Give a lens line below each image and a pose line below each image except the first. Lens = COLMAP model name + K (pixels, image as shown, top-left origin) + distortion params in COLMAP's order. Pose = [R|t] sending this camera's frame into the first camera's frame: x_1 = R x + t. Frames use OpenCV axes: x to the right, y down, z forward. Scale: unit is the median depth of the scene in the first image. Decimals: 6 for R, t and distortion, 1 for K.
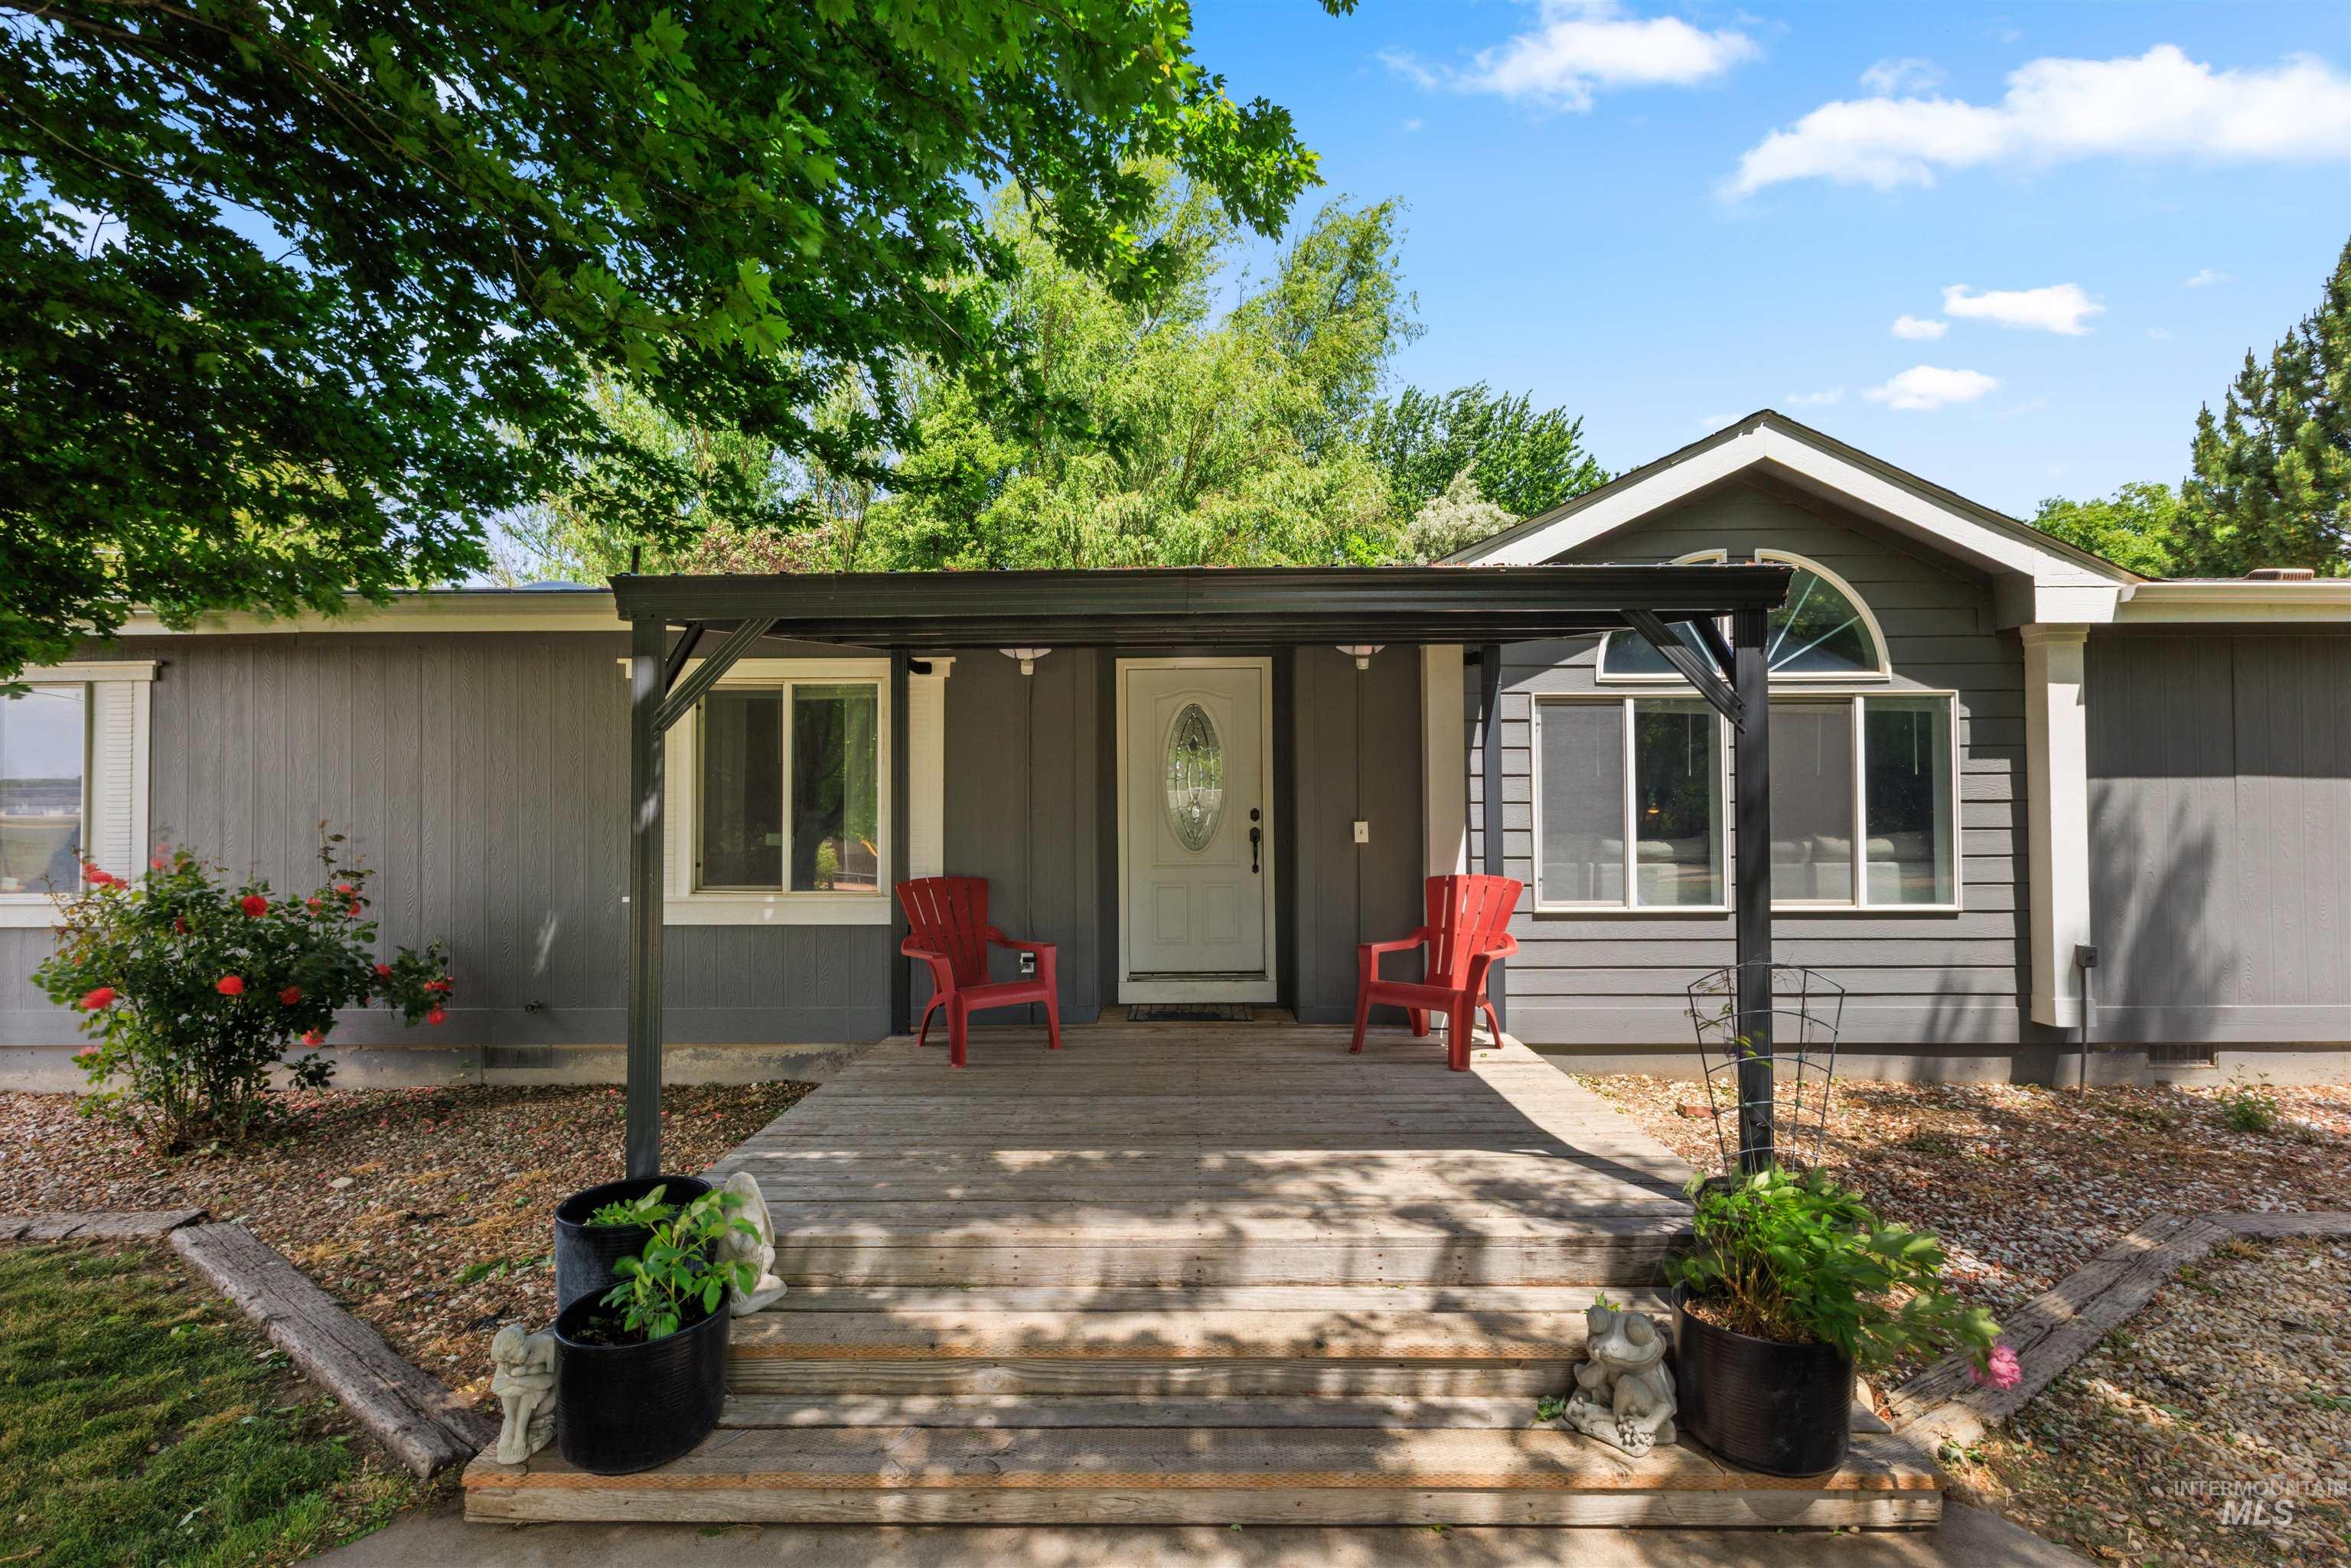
lens RADIAL K [[1053.1, 0, 1177.5], [0, 1053.1, 786.0], [0, 0, 1]] dist [0.002975, 0.000670]
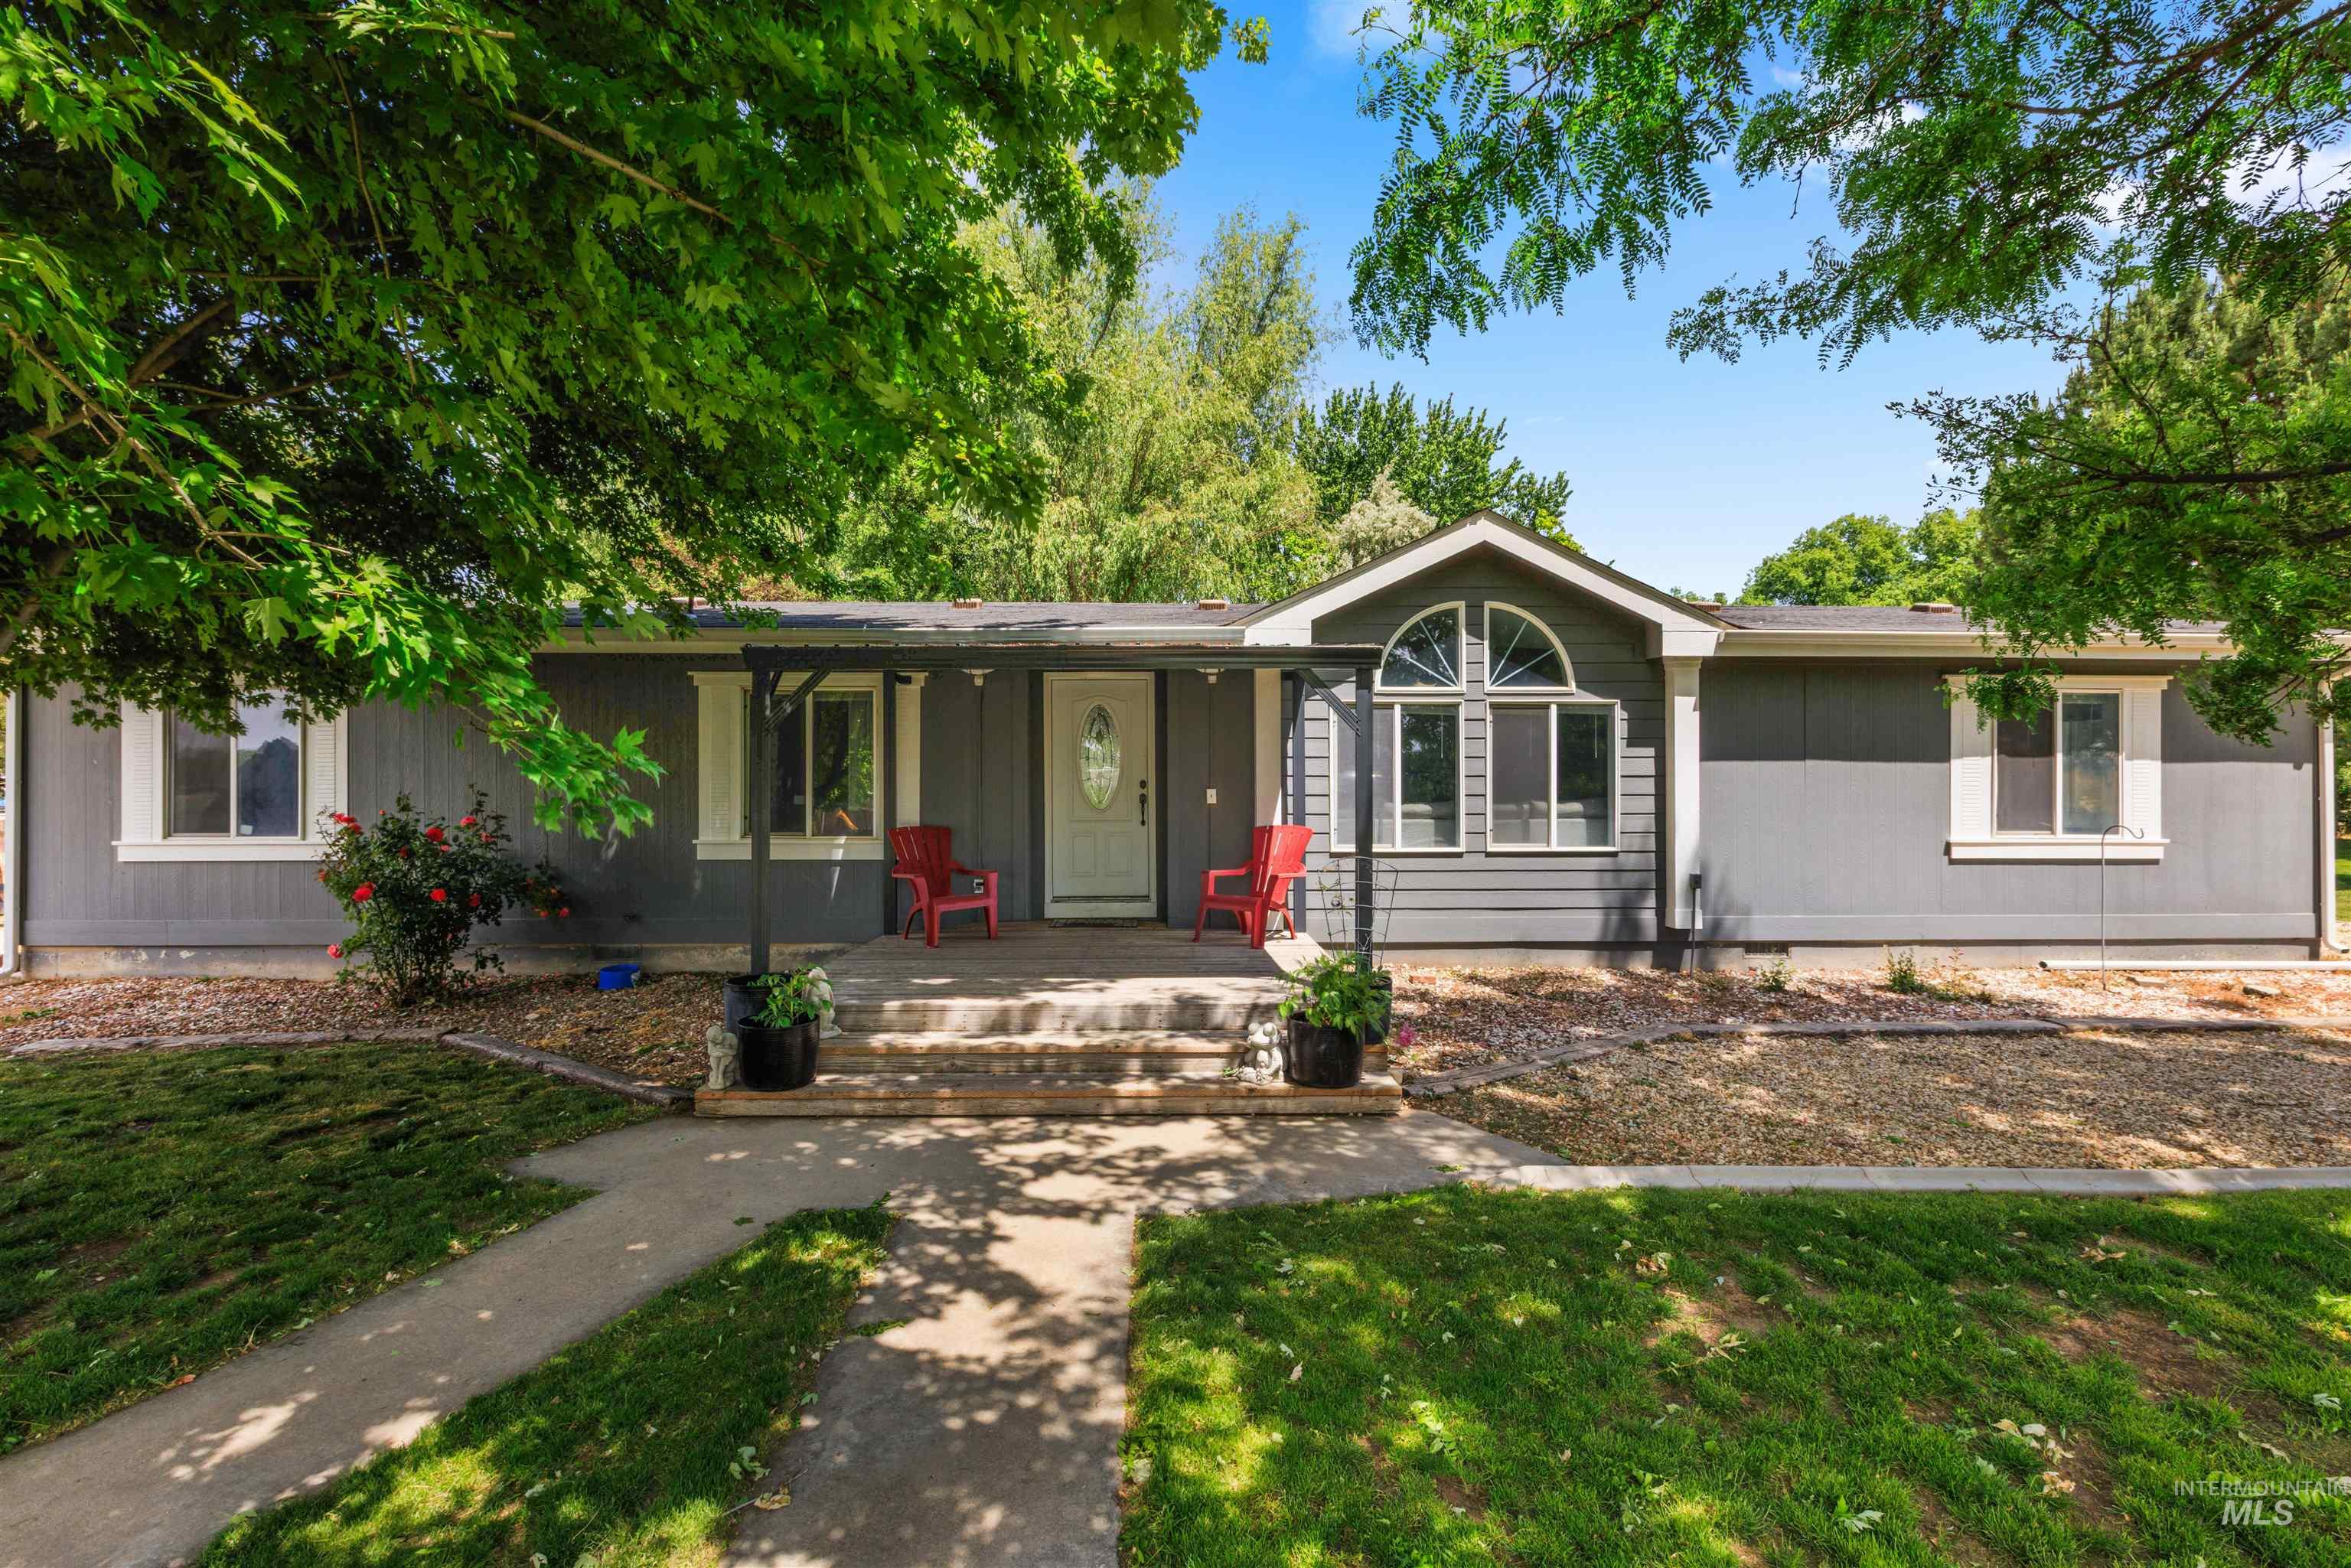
lens RADIAL K [[1080.0, 0, 1174.9], [0, 1080.0, 788.5], [0, 0, 1]] dist [0.010468, 0.000233]
pose [[0.999697, 0.003918, 0.024282, 0.089435], [-0.004478, 0.999724, 0.023054, -0.000609], [-0.024185, -0.023156, 0.999439, -0.481328]]
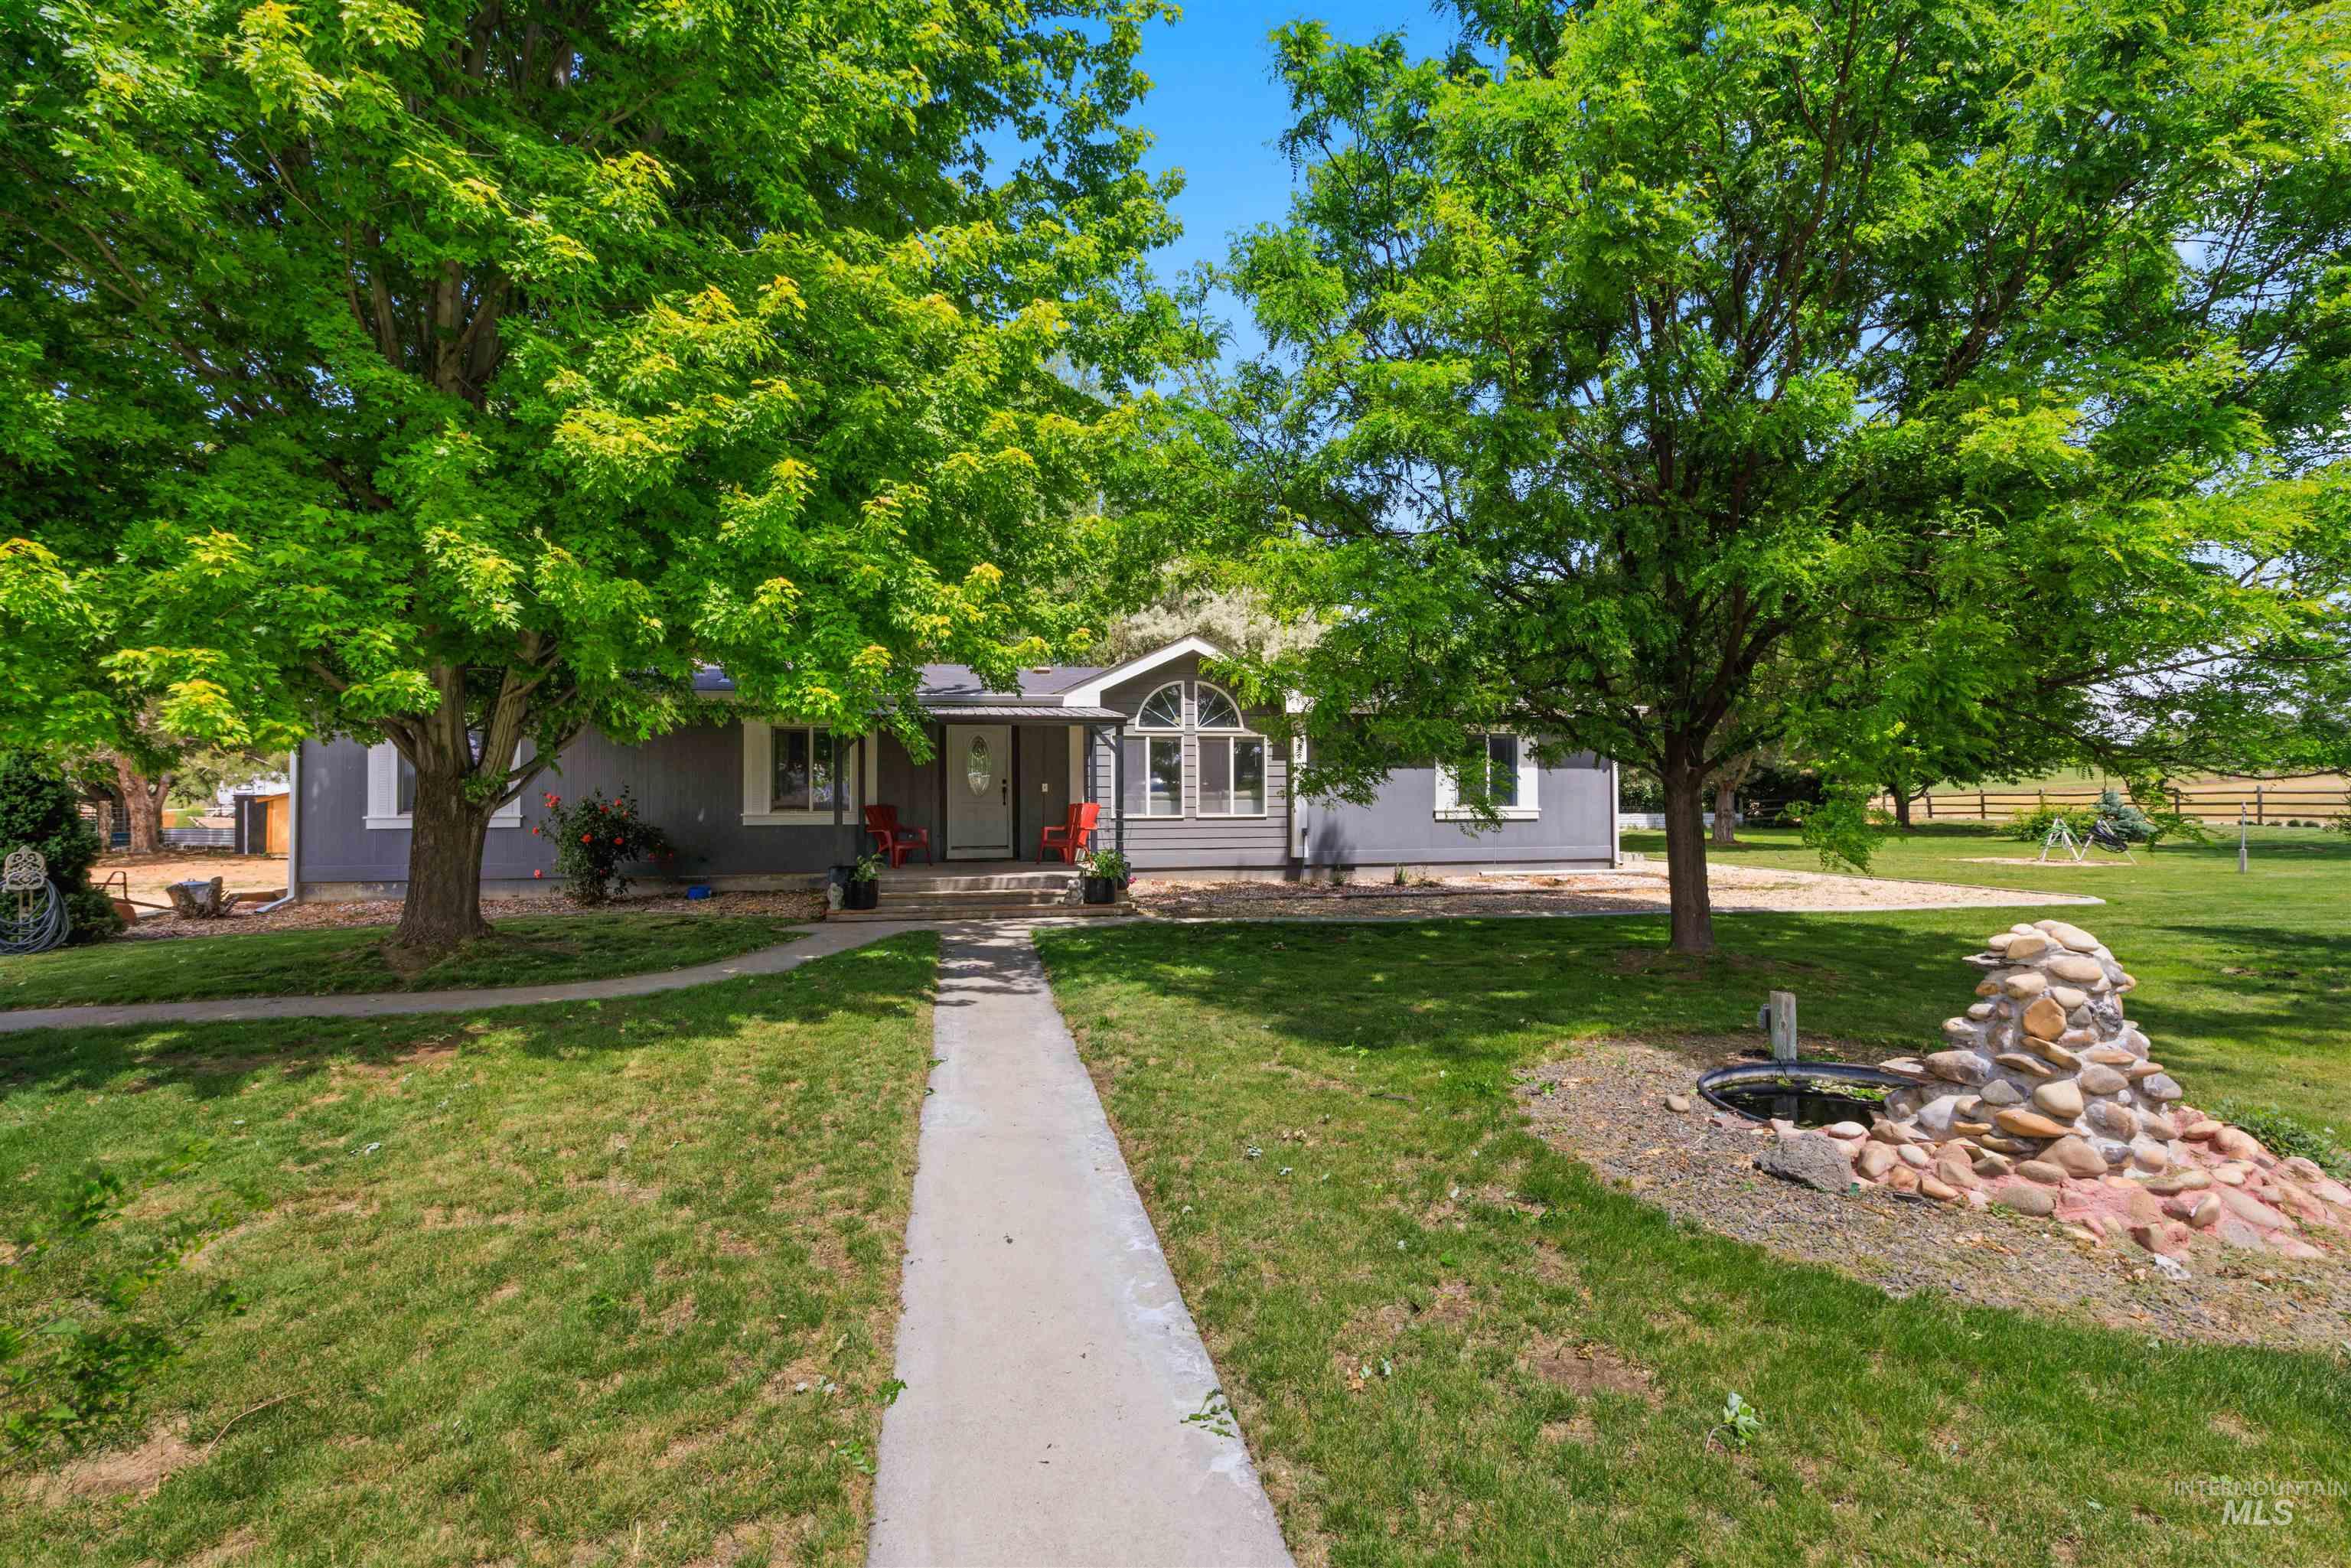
lens RADIAL K [[1053.1, 0, 1173.0], [0, 1053.1, 775.0], [0, 0, 1]] dist [0.002975, 0.000670]
pose [[0.980827, 0.003925, 0.194843, -0.019015], [-0.007033, 0.999859, 0.015265, -0.027751], [-0.194756, -0.016342, 0.980716, -1.588890]]
